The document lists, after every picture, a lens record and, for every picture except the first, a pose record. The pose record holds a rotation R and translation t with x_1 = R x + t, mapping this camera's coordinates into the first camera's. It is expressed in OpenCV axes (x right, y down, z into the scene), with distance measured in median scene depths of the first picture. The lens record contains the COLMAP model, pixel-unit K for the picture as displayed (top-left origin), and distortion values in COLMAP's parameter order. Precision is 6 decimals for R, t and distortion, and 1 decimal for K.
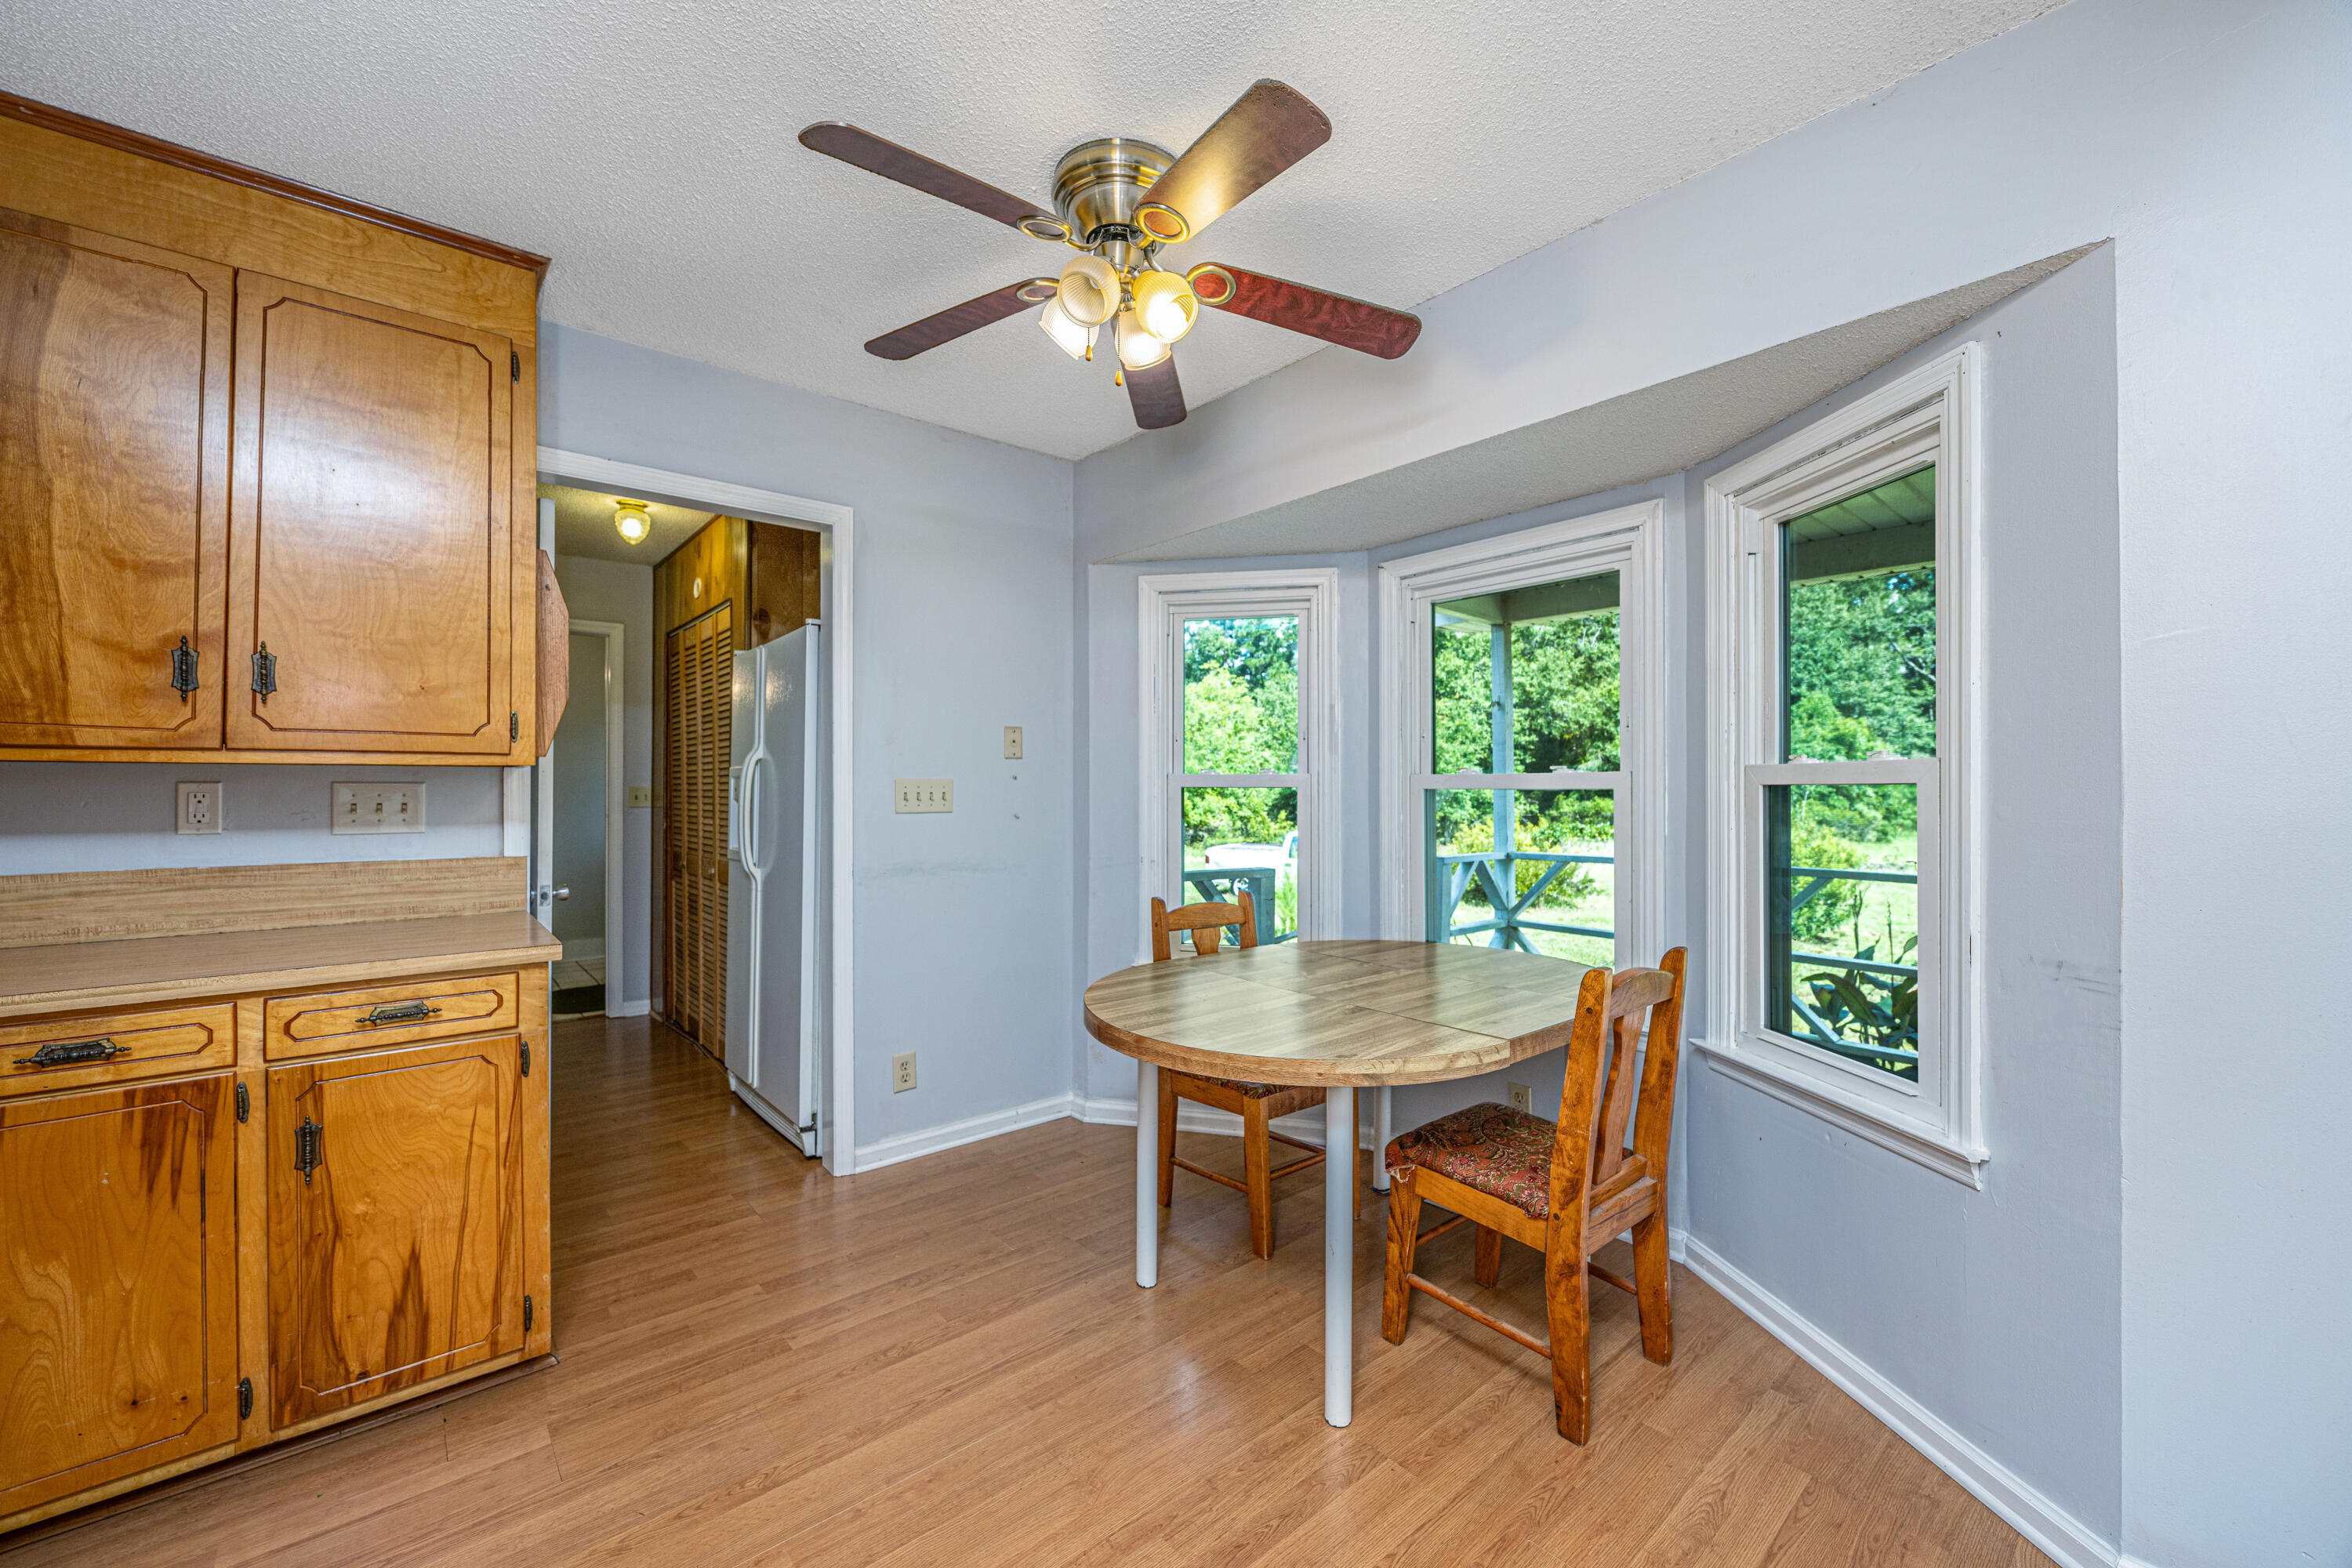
lens RADIAL K [[917.9, 0, 1130.3], [0, 917.9, 784.8], [0, 0, 1]] dist [-0.002733, -0.000202]
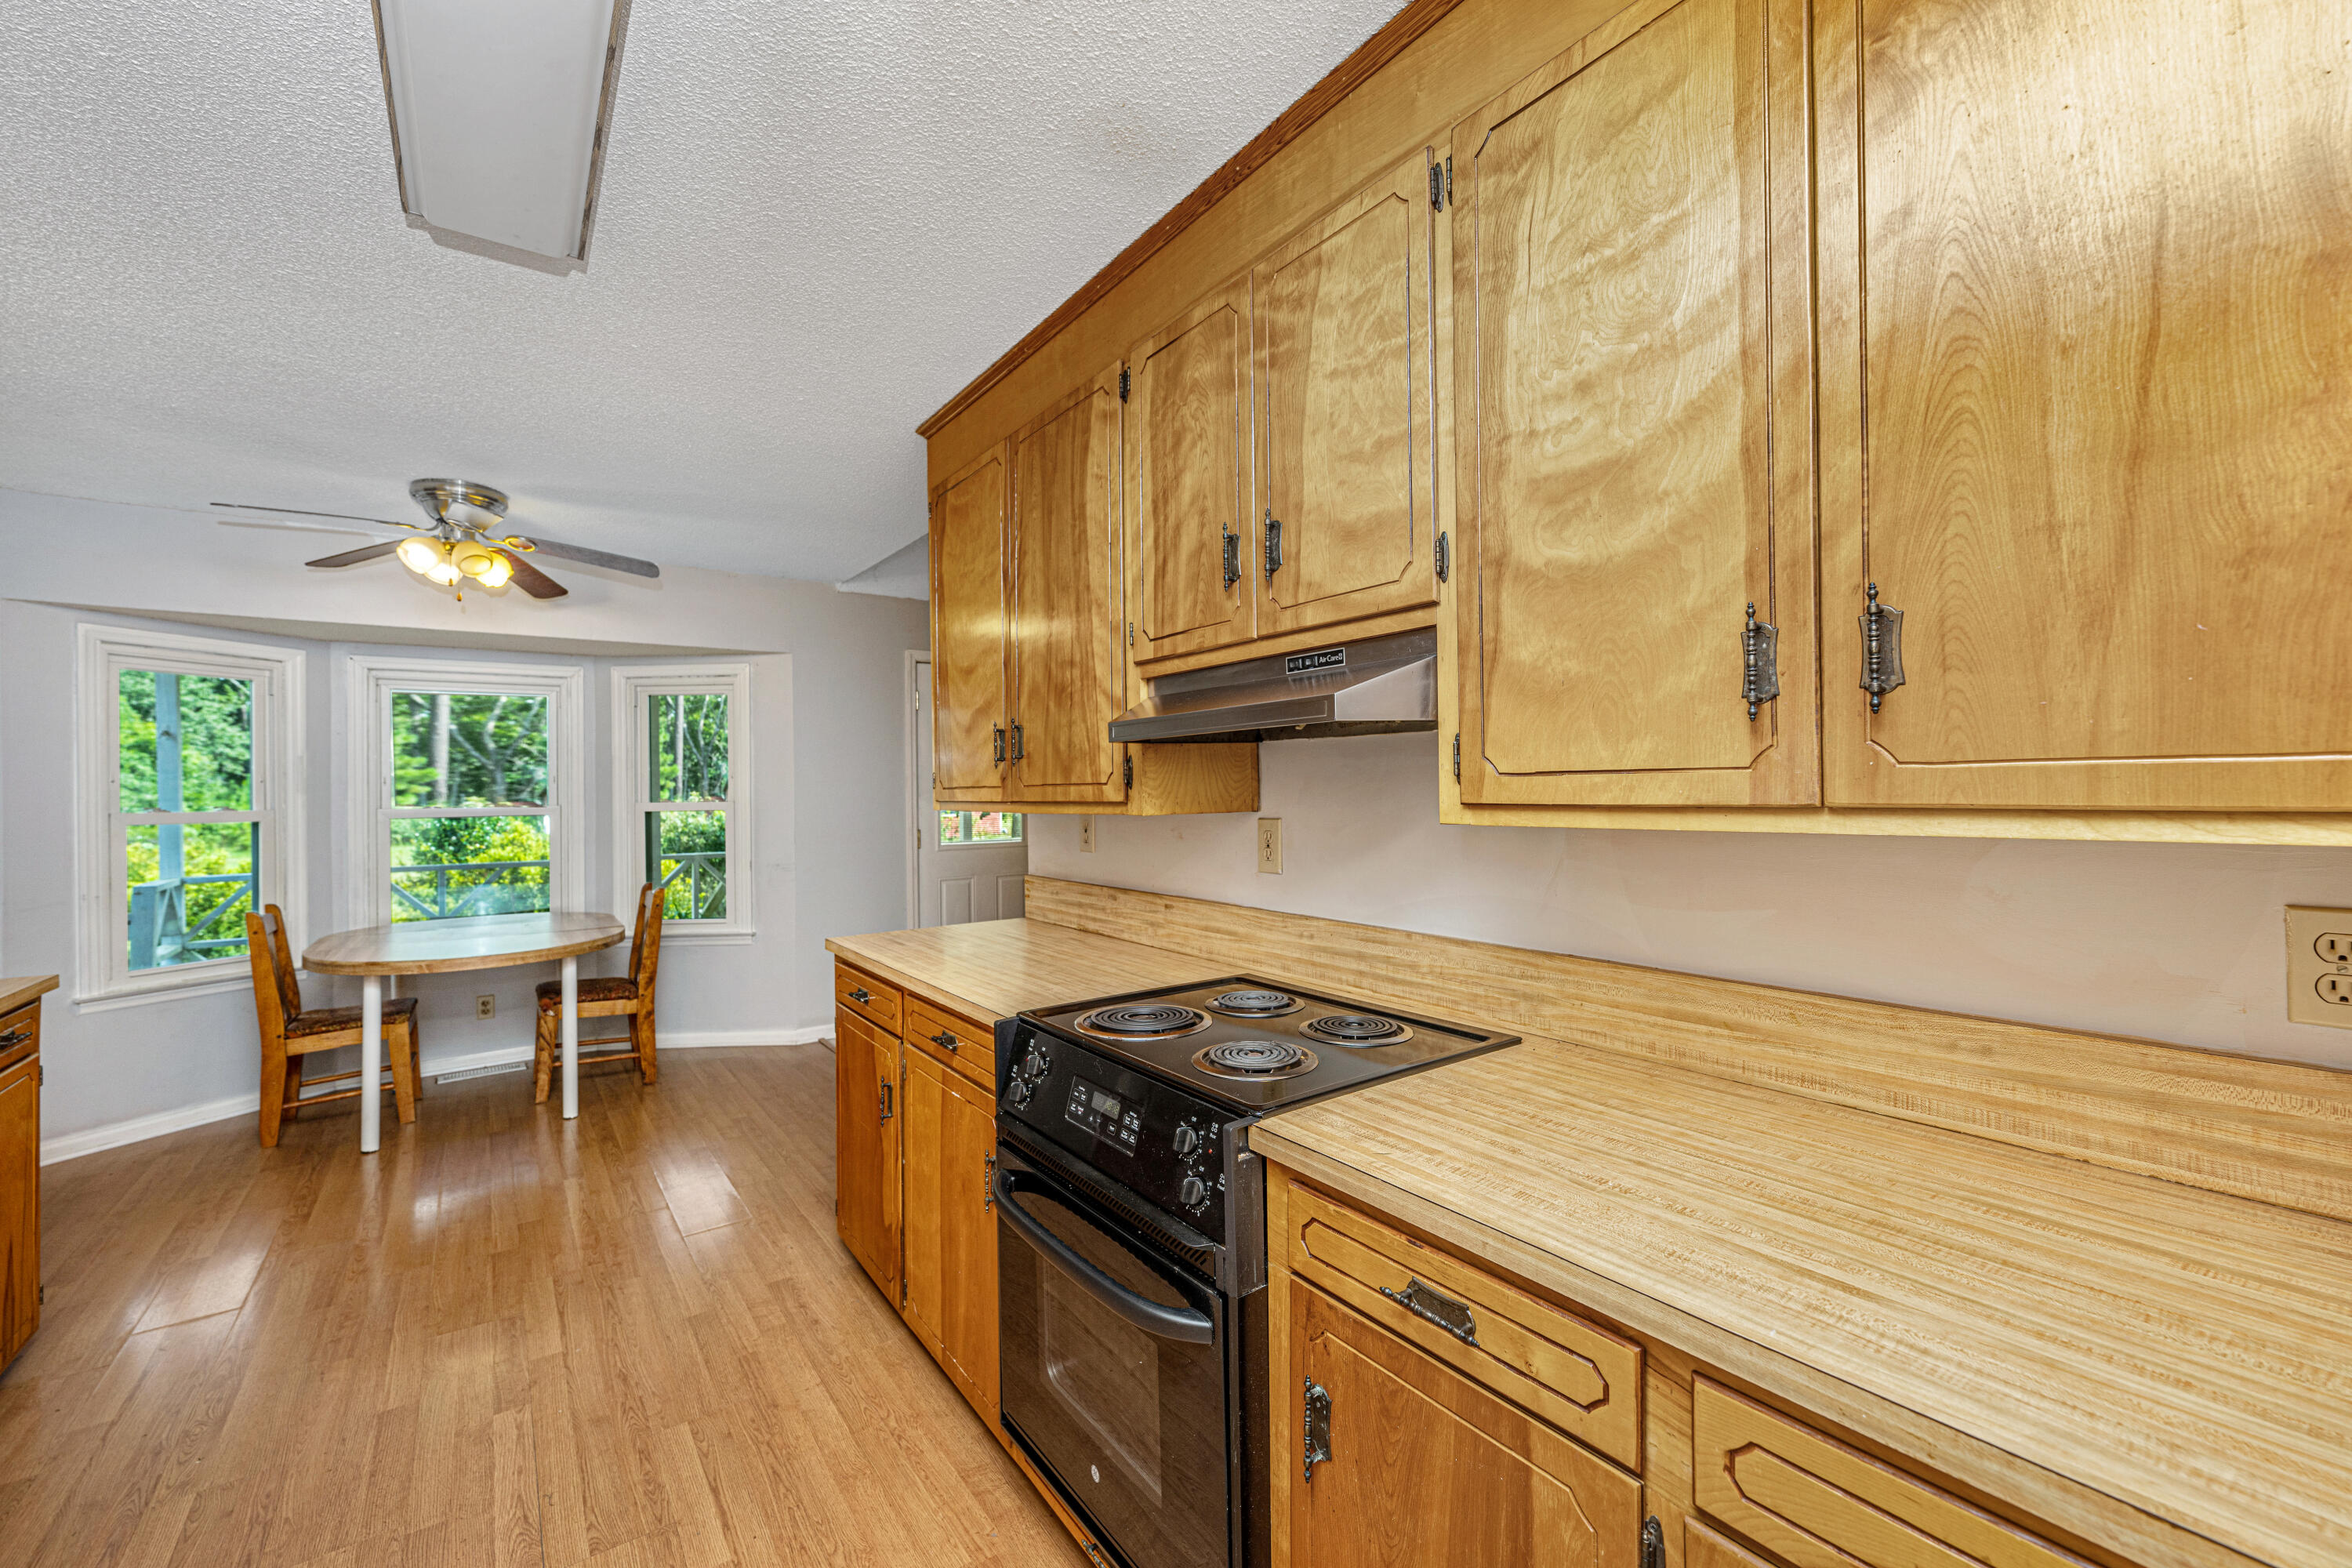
lens RADIAL K [[938.9, 0, 1181.6], [0, 938.9, 774.8], [0, 0, 1]] dist [-0.001112, -0.000018]
pose [[0.038652, 0.010109, 0.999202, -1.983075], [0.010855, 0.999886, -0.010536, -0.066409], [-0.999194, 0.011254, 0.038538, -0.594335]]
